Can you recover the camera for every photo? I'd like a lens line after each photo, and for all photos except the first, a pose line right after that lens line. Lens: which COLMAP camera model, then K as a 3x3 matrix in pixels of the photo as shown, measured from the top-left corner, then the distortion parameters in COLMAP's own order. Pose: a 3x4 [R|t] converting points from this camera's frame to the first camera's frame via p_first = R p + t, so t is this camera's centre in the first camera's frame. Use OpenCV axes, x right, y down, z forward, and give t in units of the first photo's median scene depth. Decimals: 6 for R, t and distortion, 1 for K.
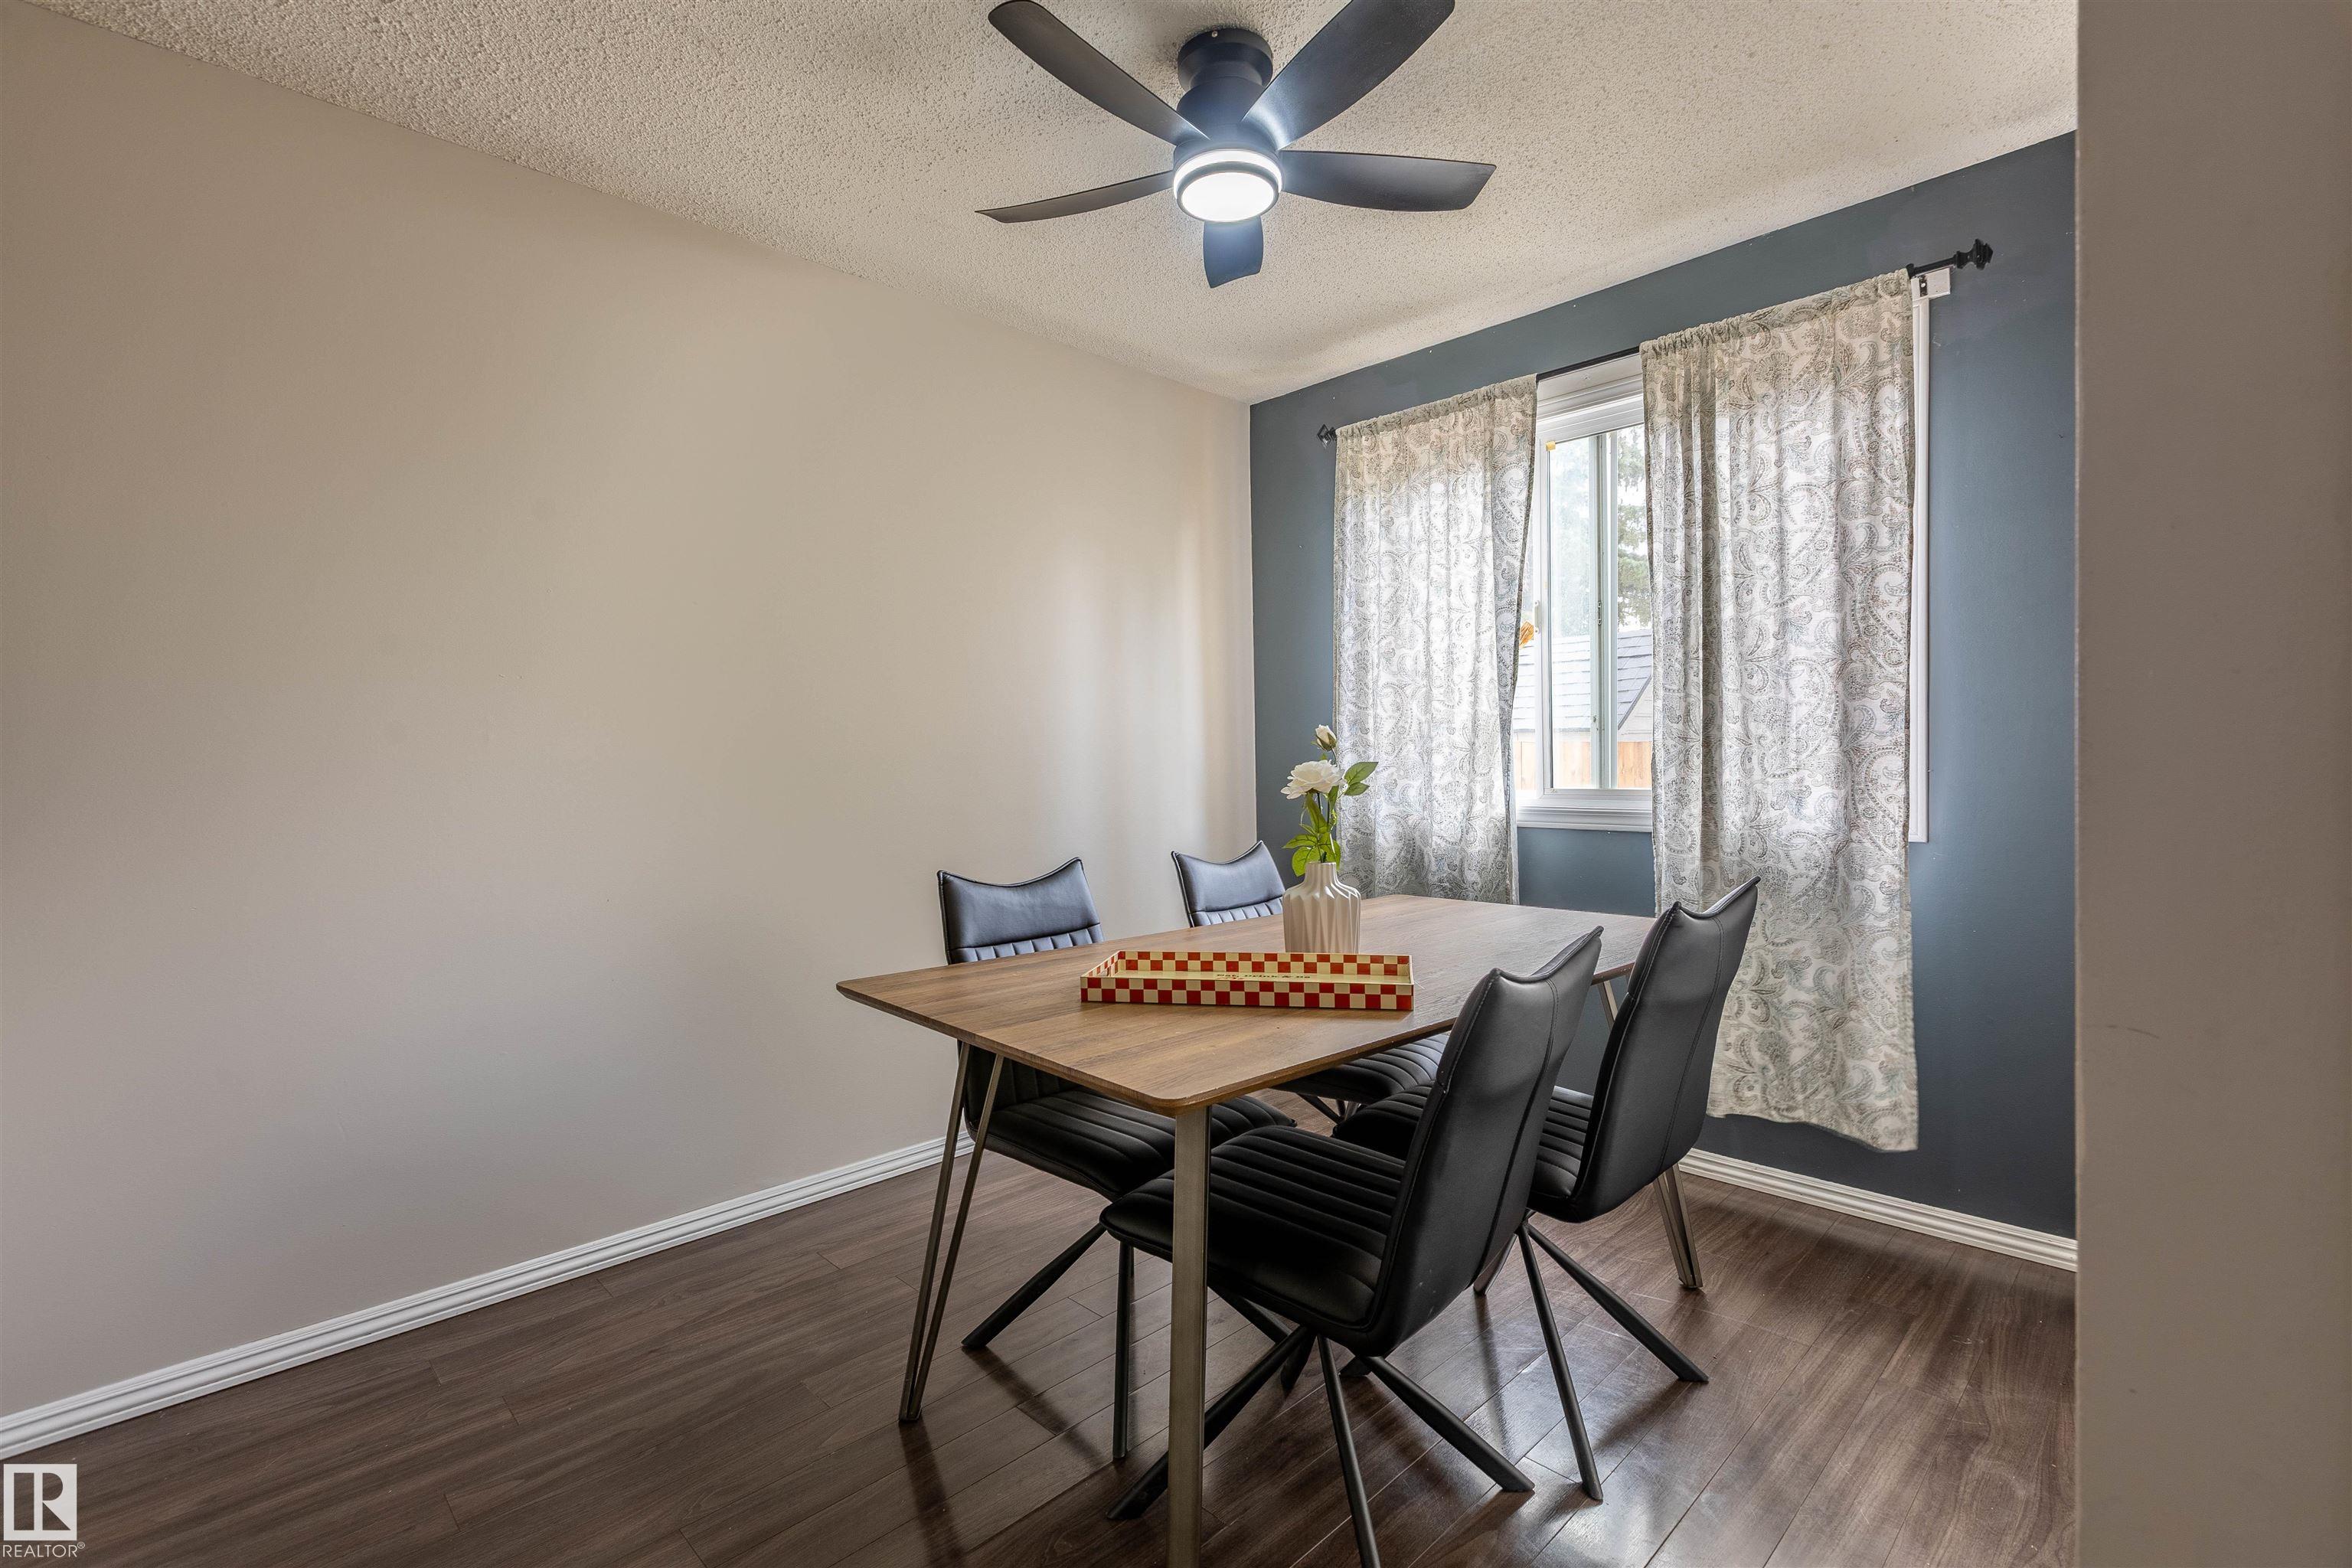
lens RADIAL K [[1042.6, 0, 1176.0], [0, 1042.6, 784.0], [0, 0, 1]] dist [0.001486, 0.000204]
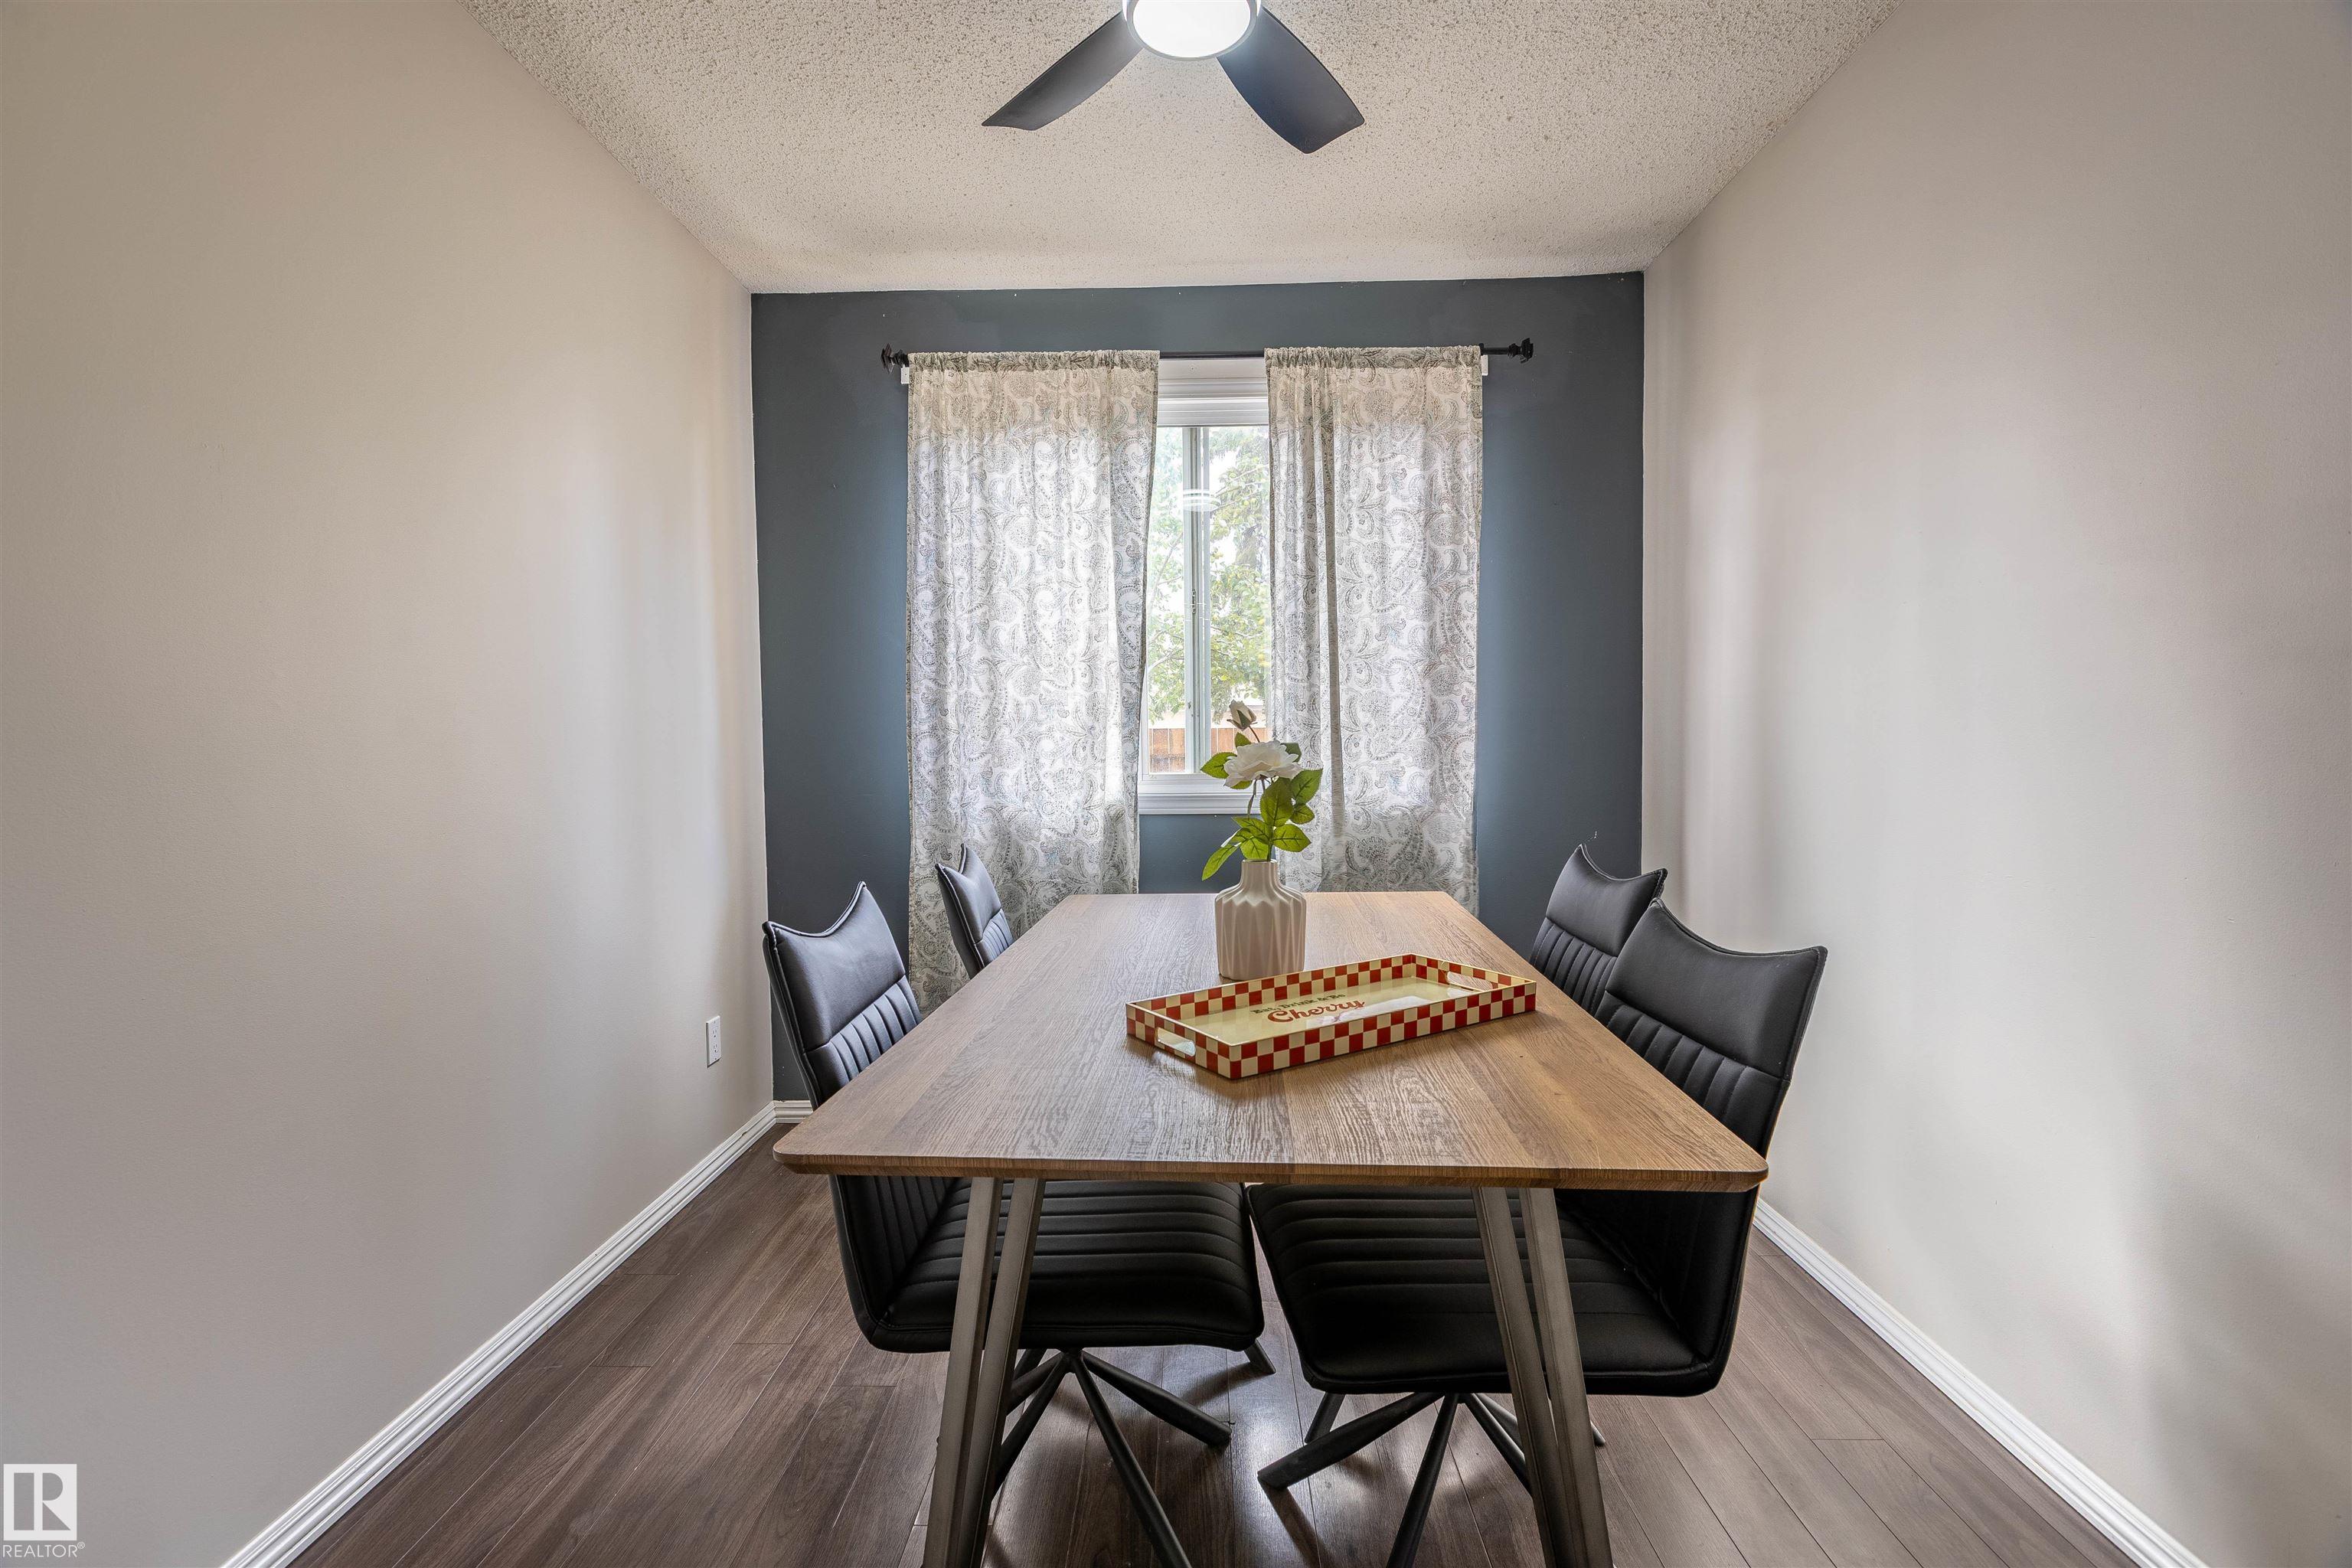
lens RADIAL K [[1038.0, 0, 1167.1], [0, 1038.0, 797.4], [0, 0, 1]] dist [-0.022839, -0.000005]
pose [[0.715732, -0.033908, 0.697551, -0.374708], [0.017079, 0.999372, 0.031055, -0.004646], [-0.698166, -0.010313, 0.715861, 0.325230]]
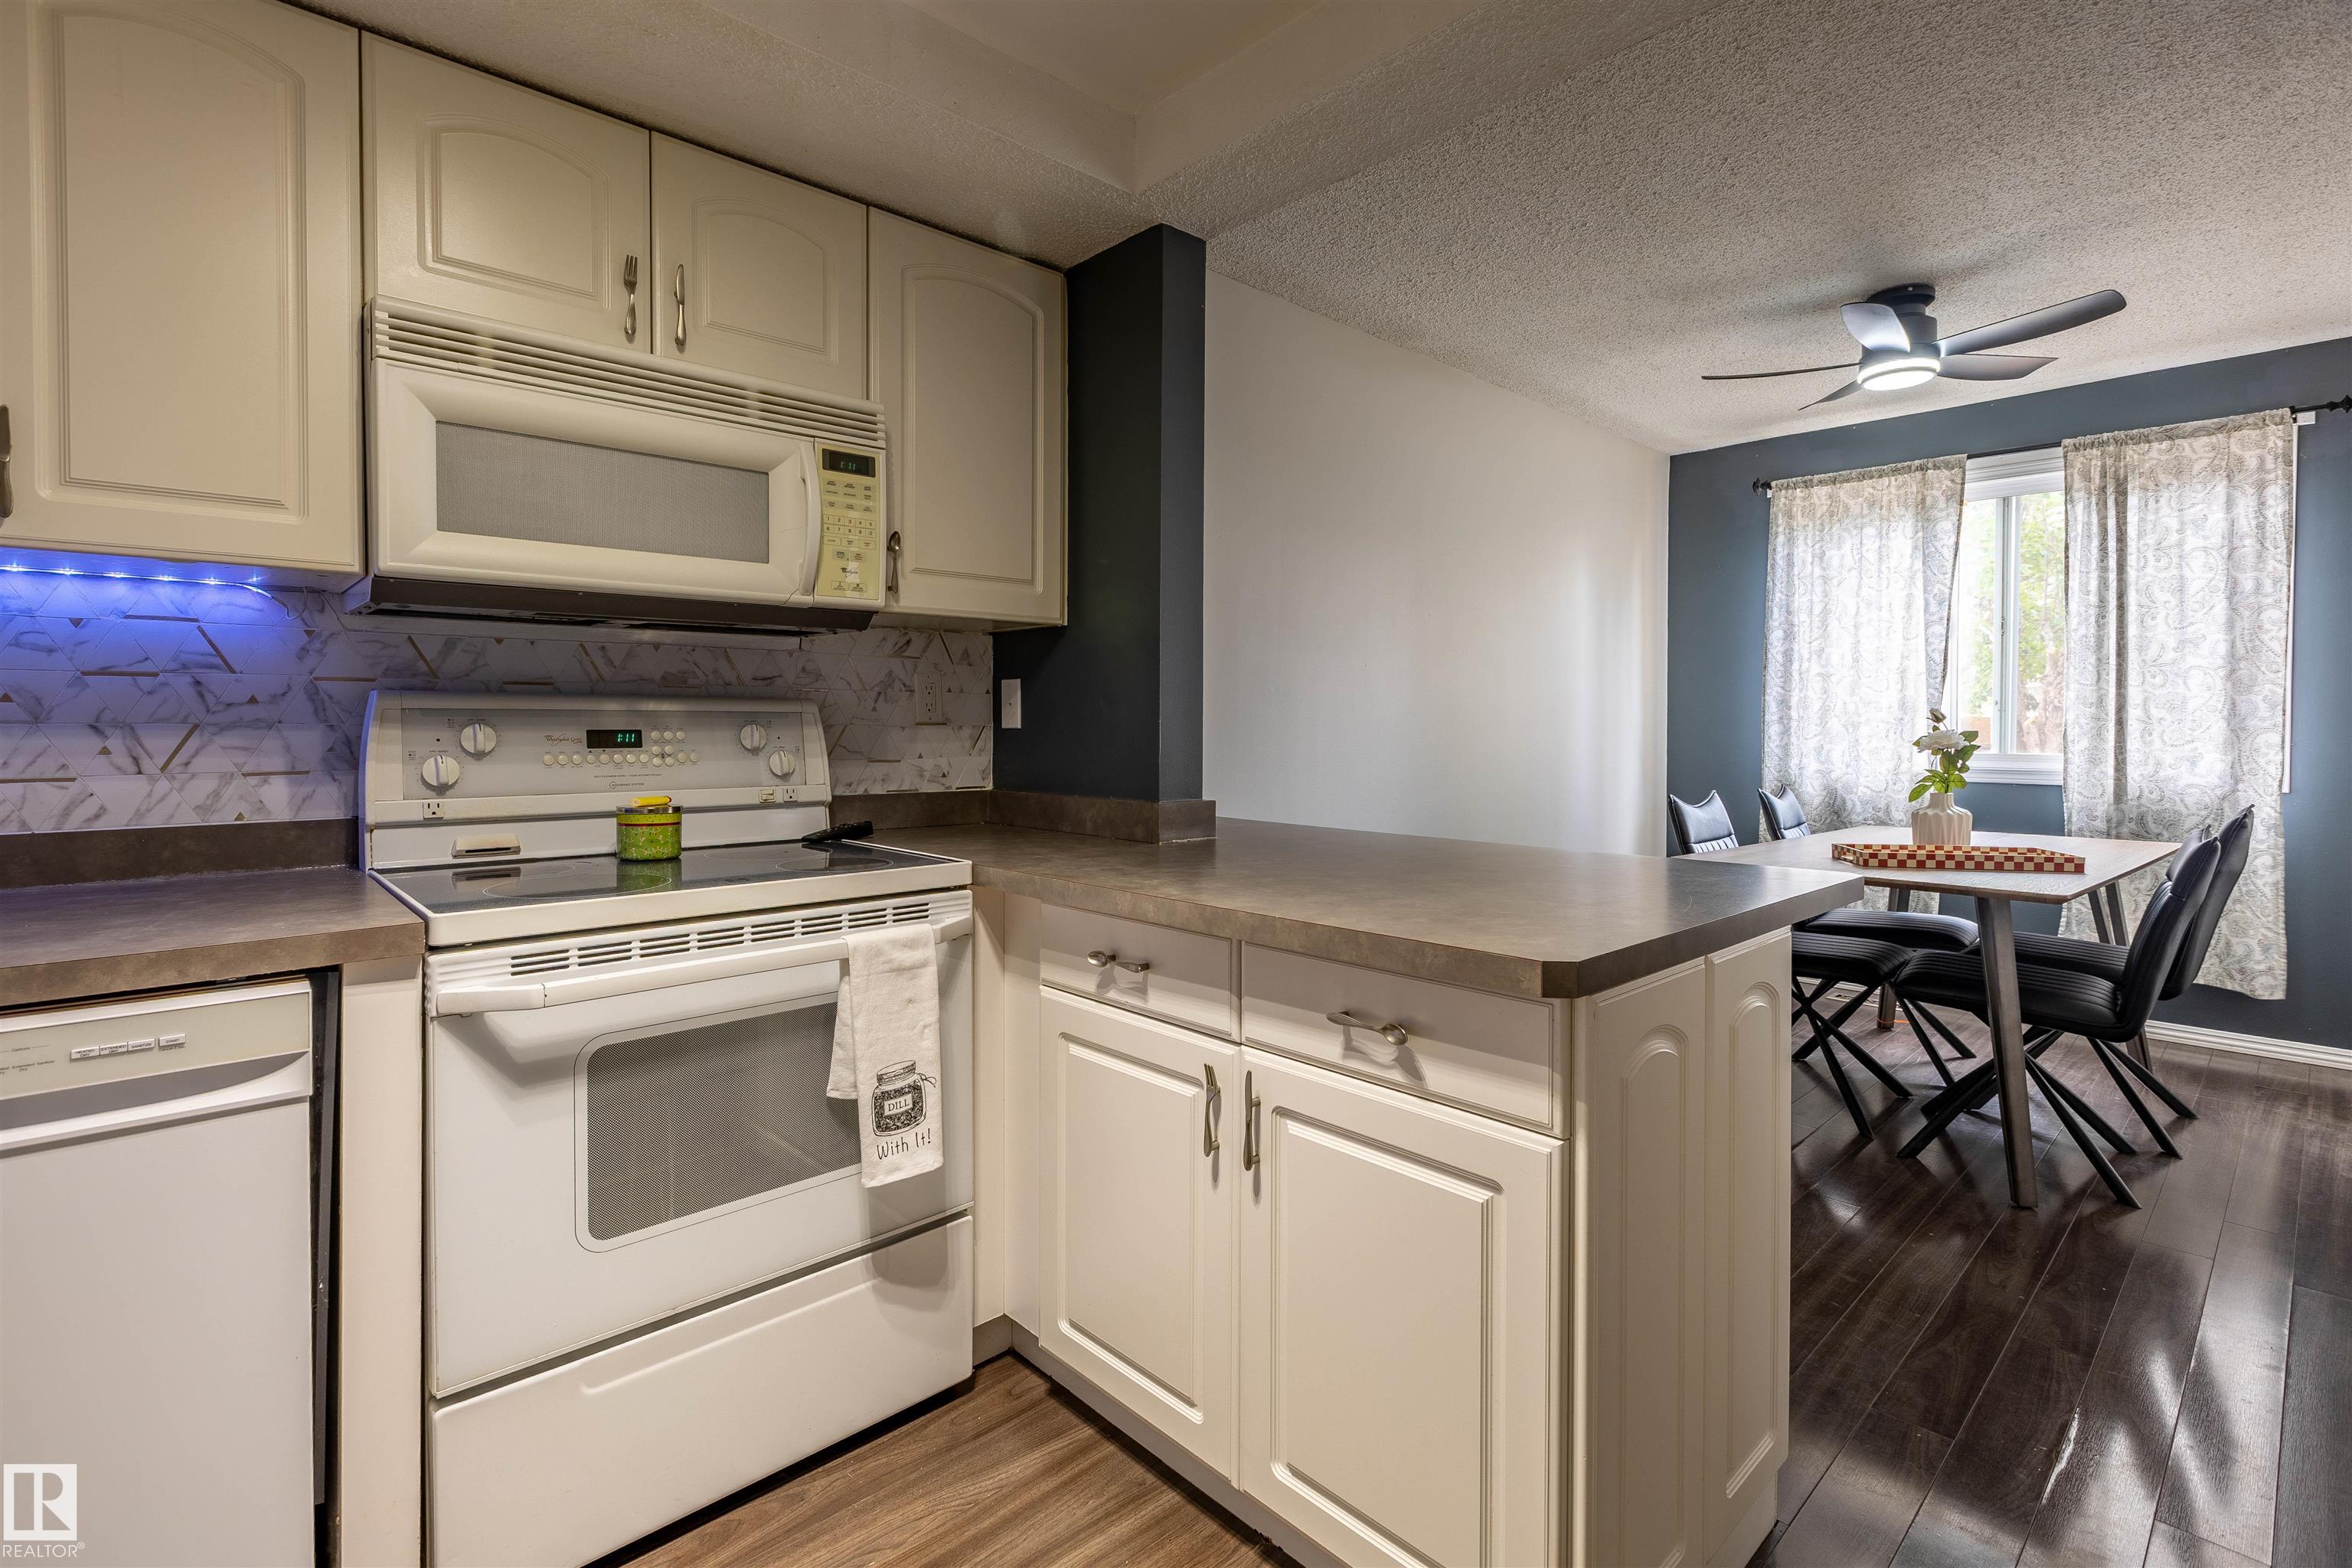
lens RADIAL K [[1057.9, 0, 1165.8], [0, 1057.9, 745.4], [0, 0, 1]] dist [-0.000589, -0.000838]
pose [[0.999420, 0.015418, -0.030359, -0.740989], [-0.015450, 0.999880, -0.000819, 0.013704], [0.030343, 0.001287, 0.999539, -0.486129]]
